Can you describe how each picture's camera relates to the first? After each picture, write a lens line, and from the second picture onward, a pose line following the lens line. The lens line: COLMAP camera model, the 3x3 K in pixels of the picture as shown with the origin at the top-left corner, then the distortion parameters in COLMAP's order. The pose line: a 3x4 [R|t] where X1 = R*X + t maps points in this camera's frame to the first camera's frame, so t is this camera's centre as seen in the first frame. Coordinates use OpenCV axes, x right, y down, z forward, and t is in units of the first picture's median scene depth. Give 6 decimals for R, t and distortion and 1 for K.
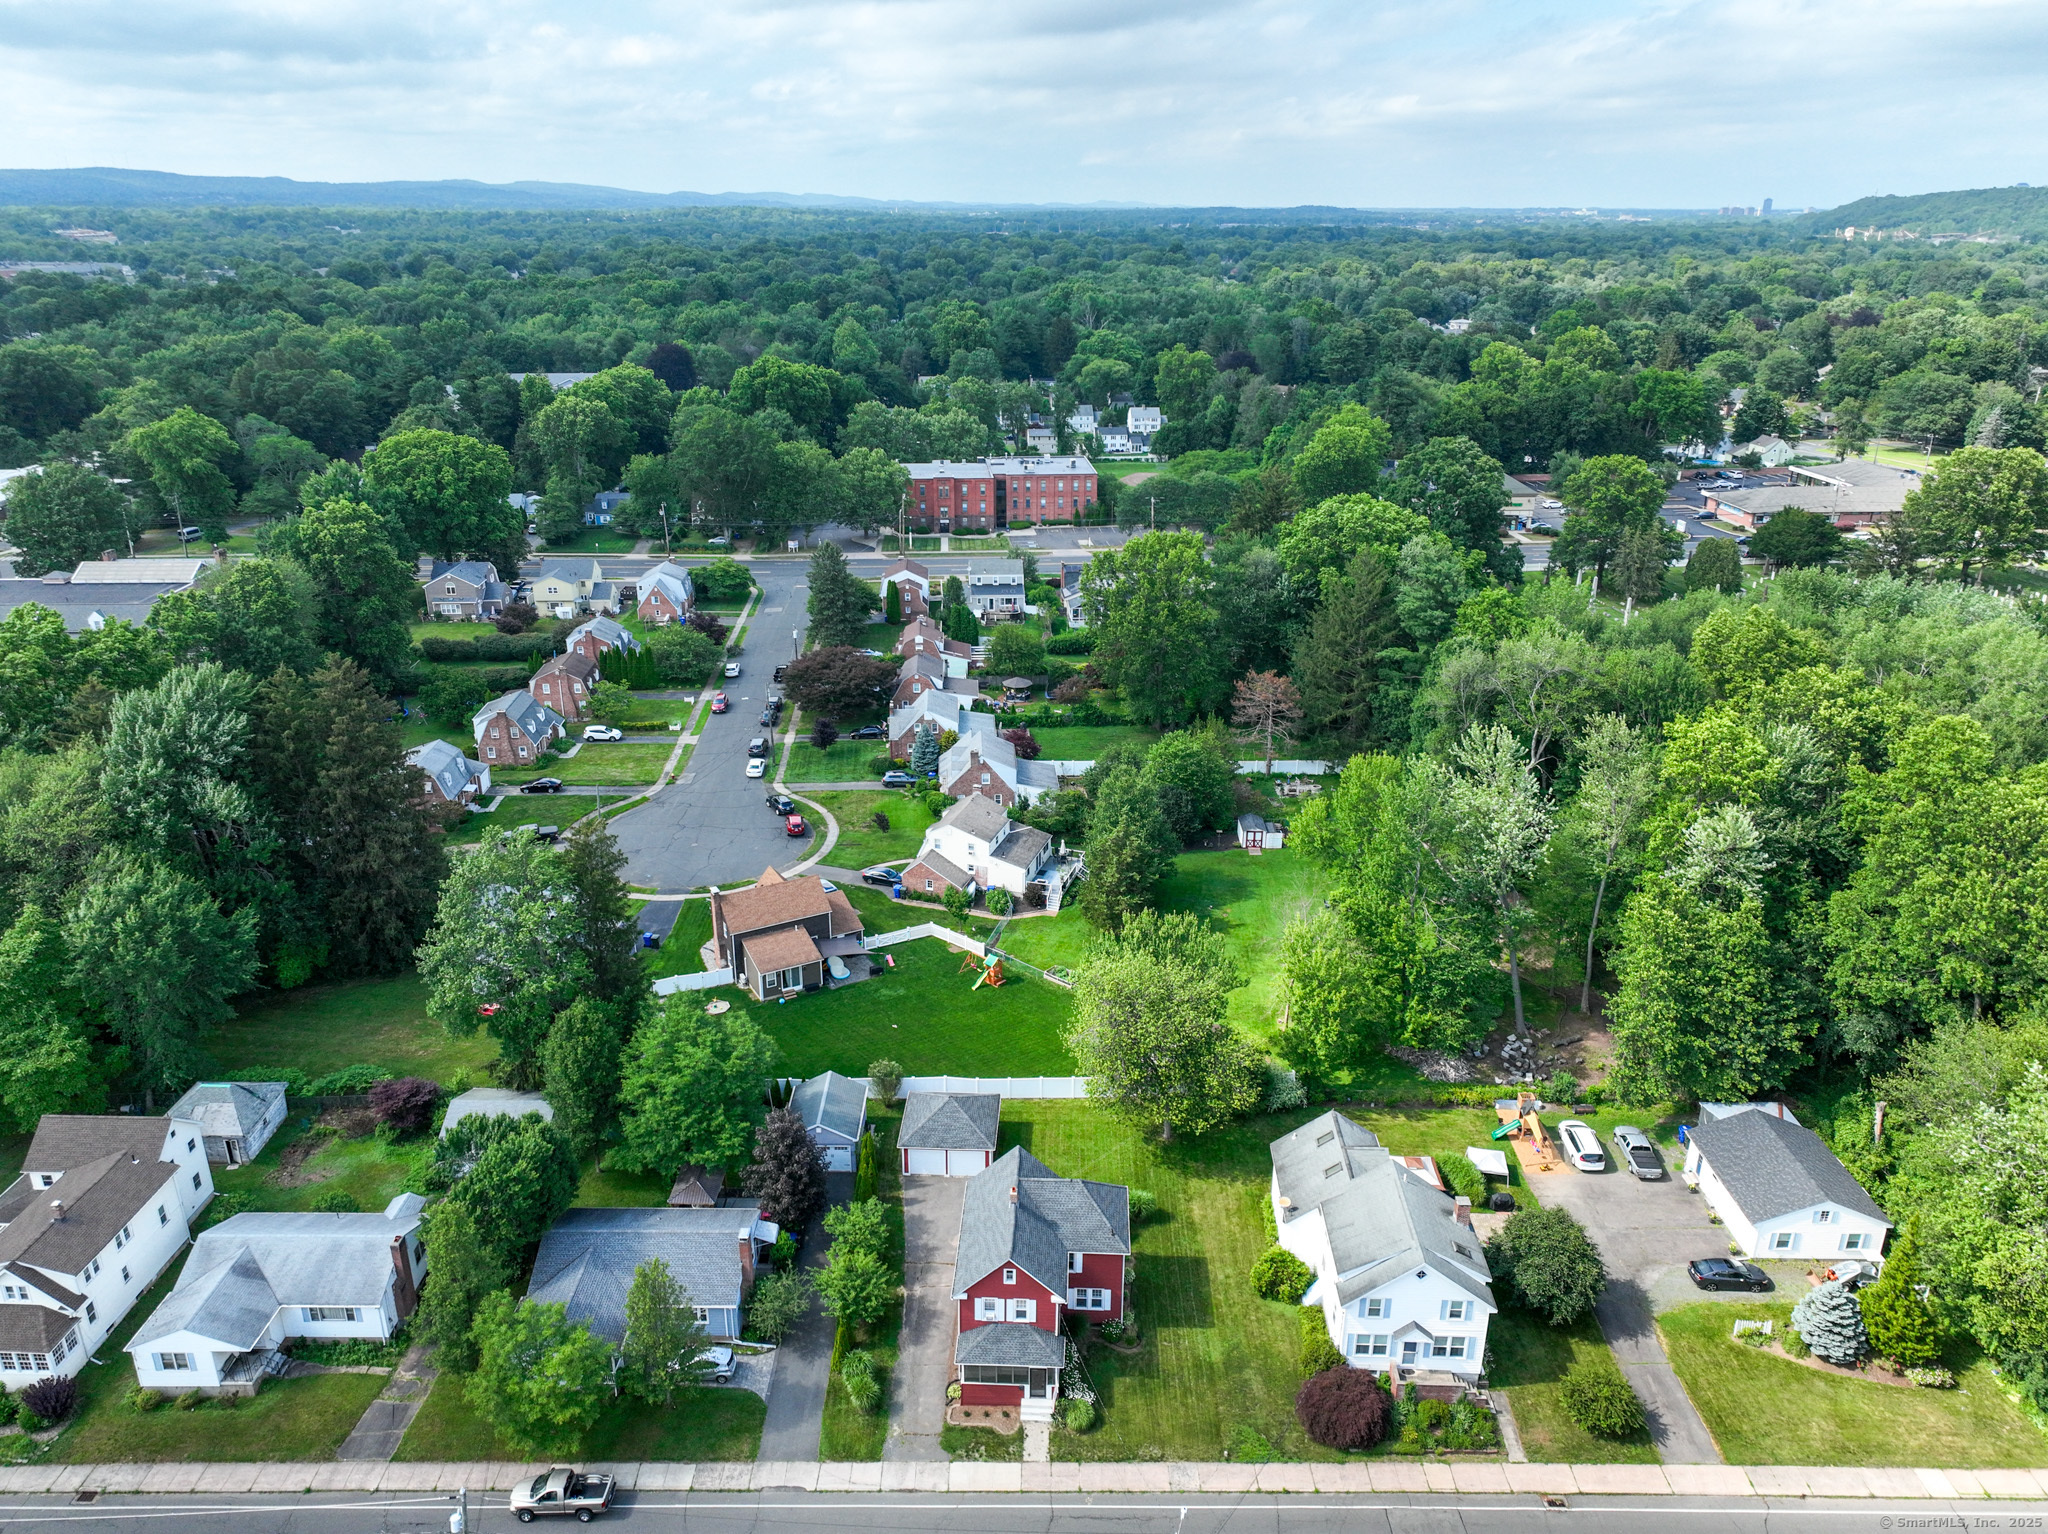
lens RADIAL K [[1443.4, 0, 1025.9], [0, 1443.4, 772.7], [0, 0, 1]] dist [0.005897, 0.004342]
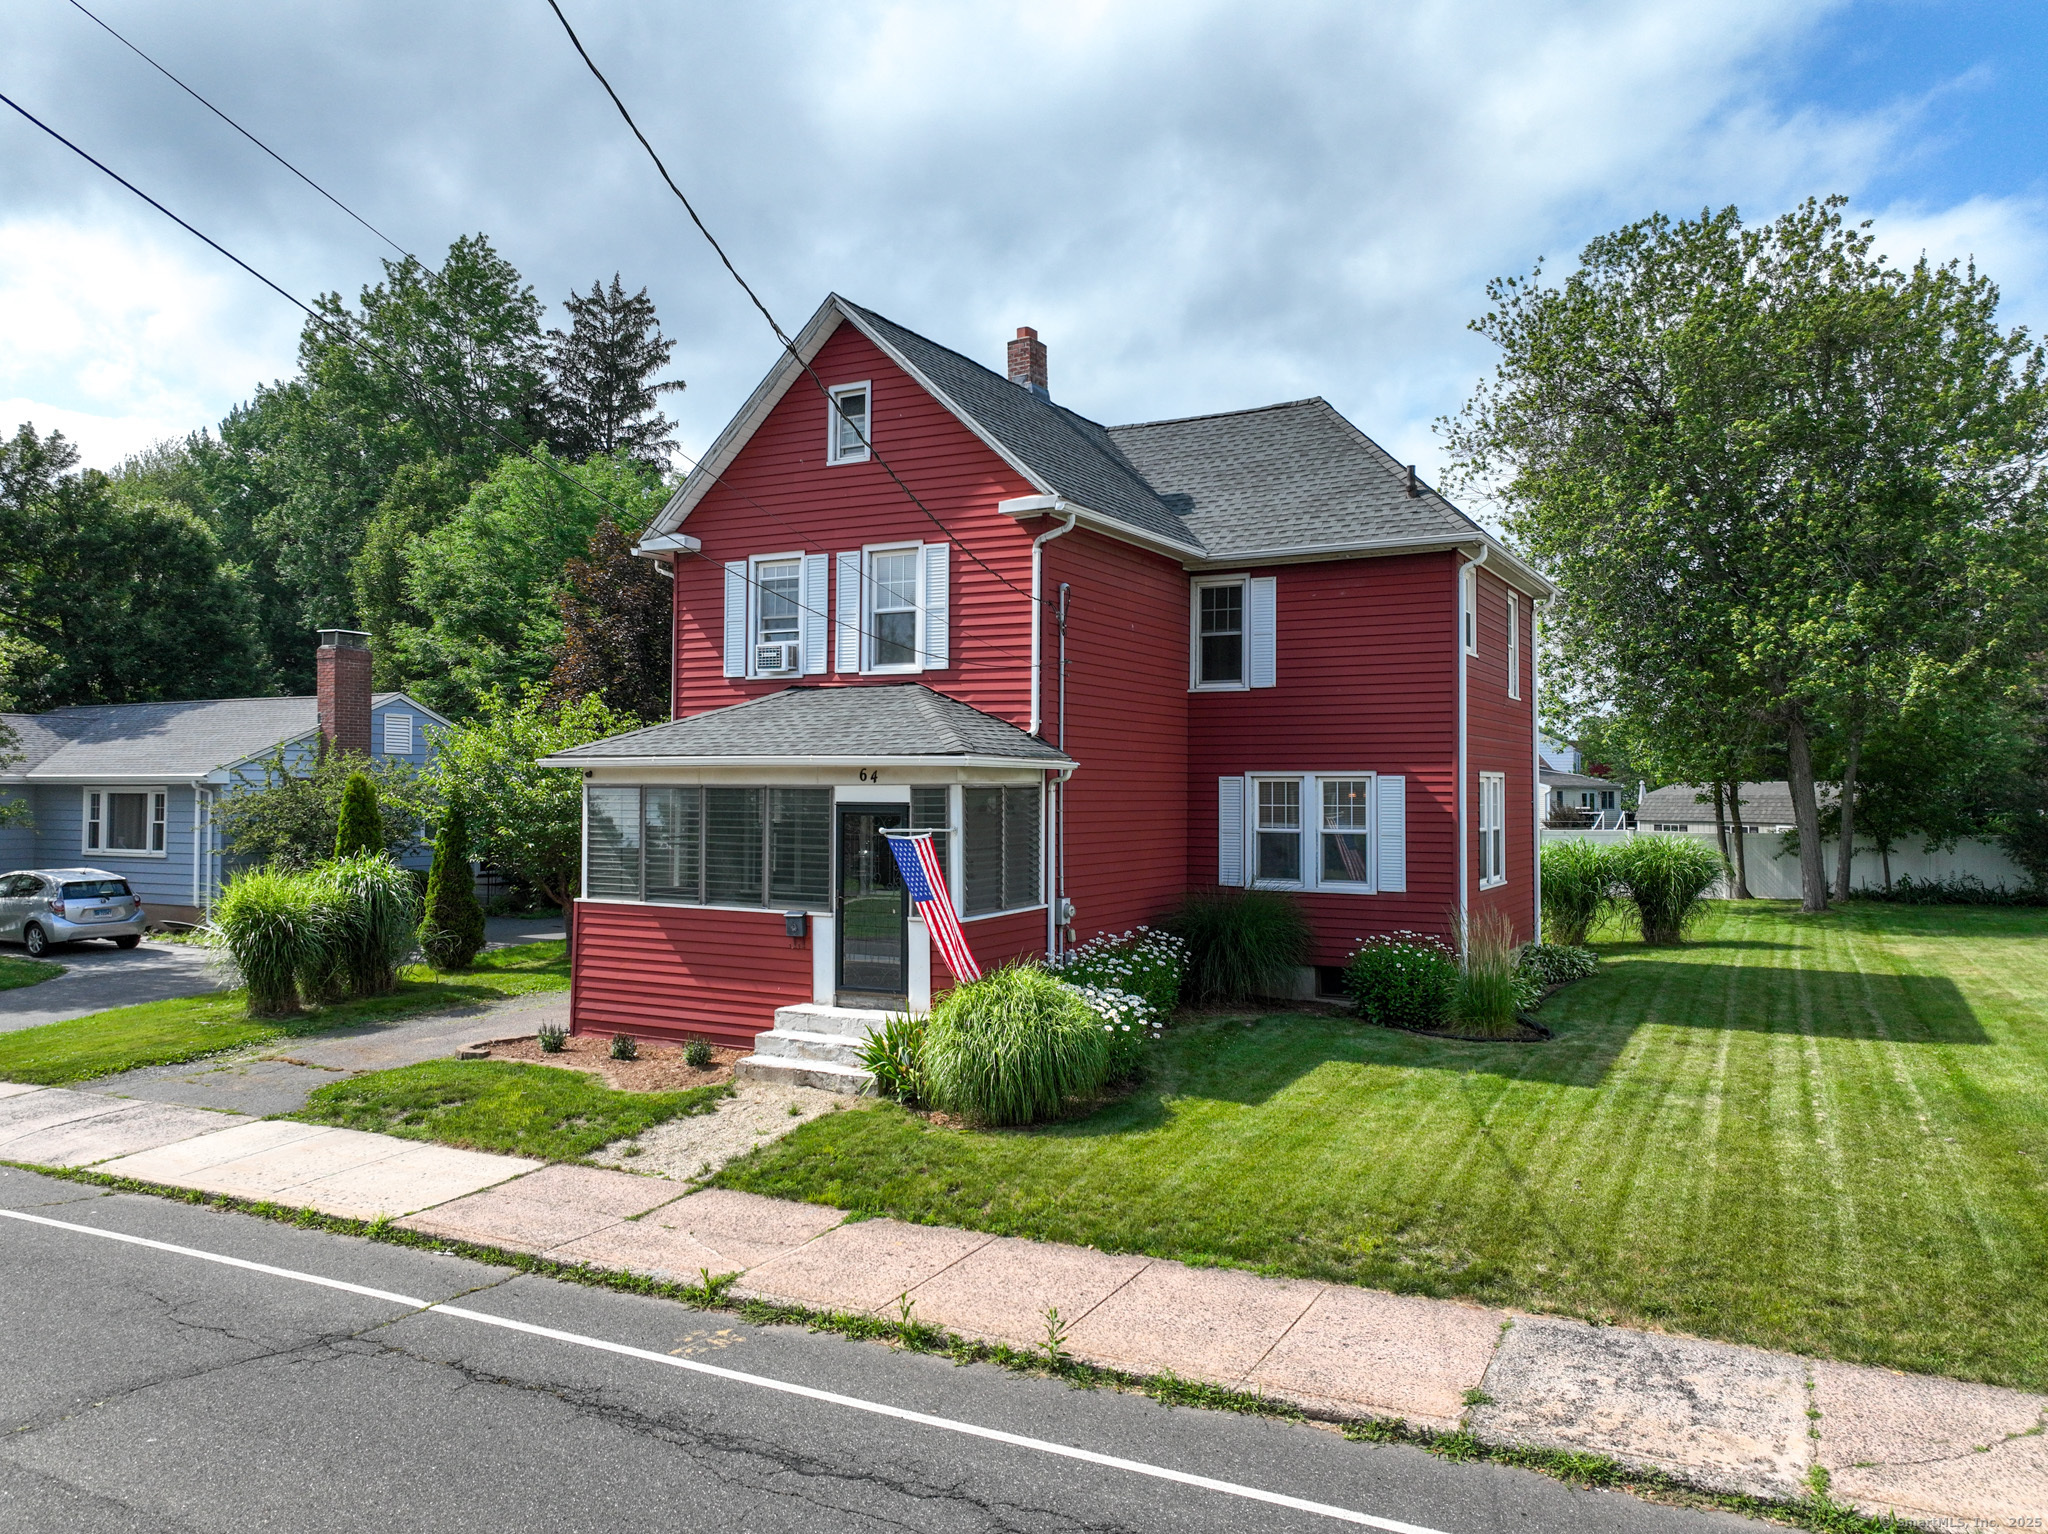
lens RADIAL K [[1443.4, 0, 1017.6], [0, 1443.4, 771.7], [0, 0, 1]] dist [0.005897, 0.004342]
pose [[0.890932, -0.008132, -0.454064, 0.100219], [-0.165706, 0.925084, -0.341704, 0.419646], [0.422826, 0.379676, 0.822839, 0.758797]]
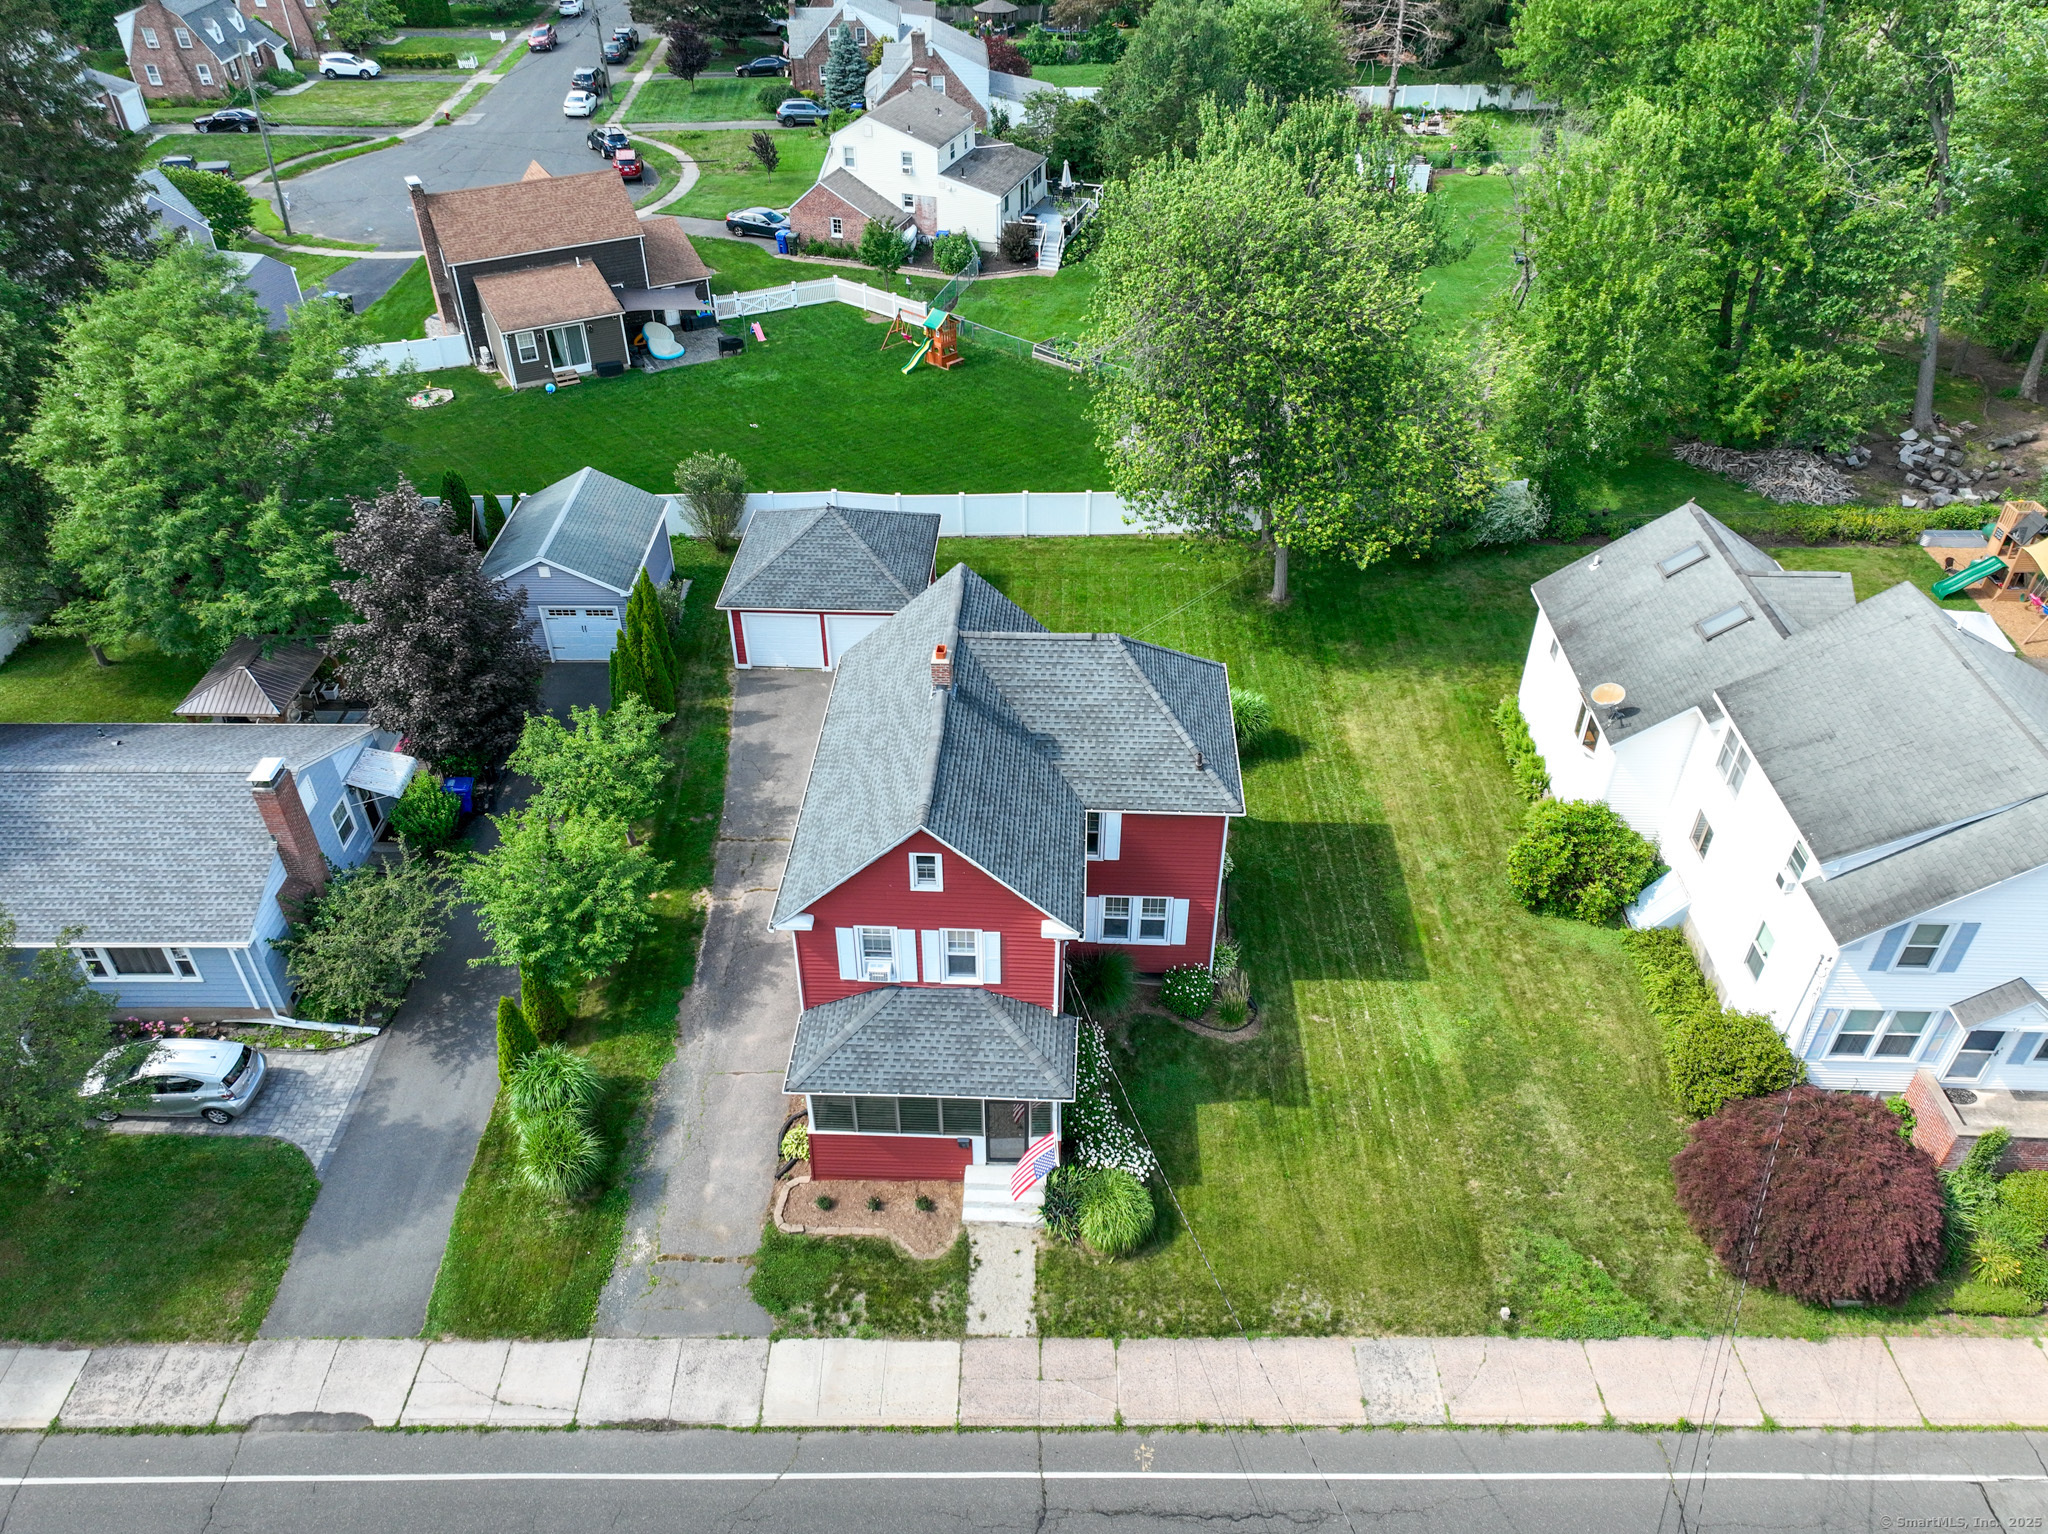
lens RADIAL K [[1443.4, 0, 1025.1], [0, 1443.4, 766.6], [0, 0, 1]] dist [0.005897, 0.004342]
pose [[0.999987, -0.005084, 0.000473, 0.012163], [0.004769, 0.963020, 0.269386, 0.202498], [-0.001825, -0.269381, 0.963032, 0.589855]]
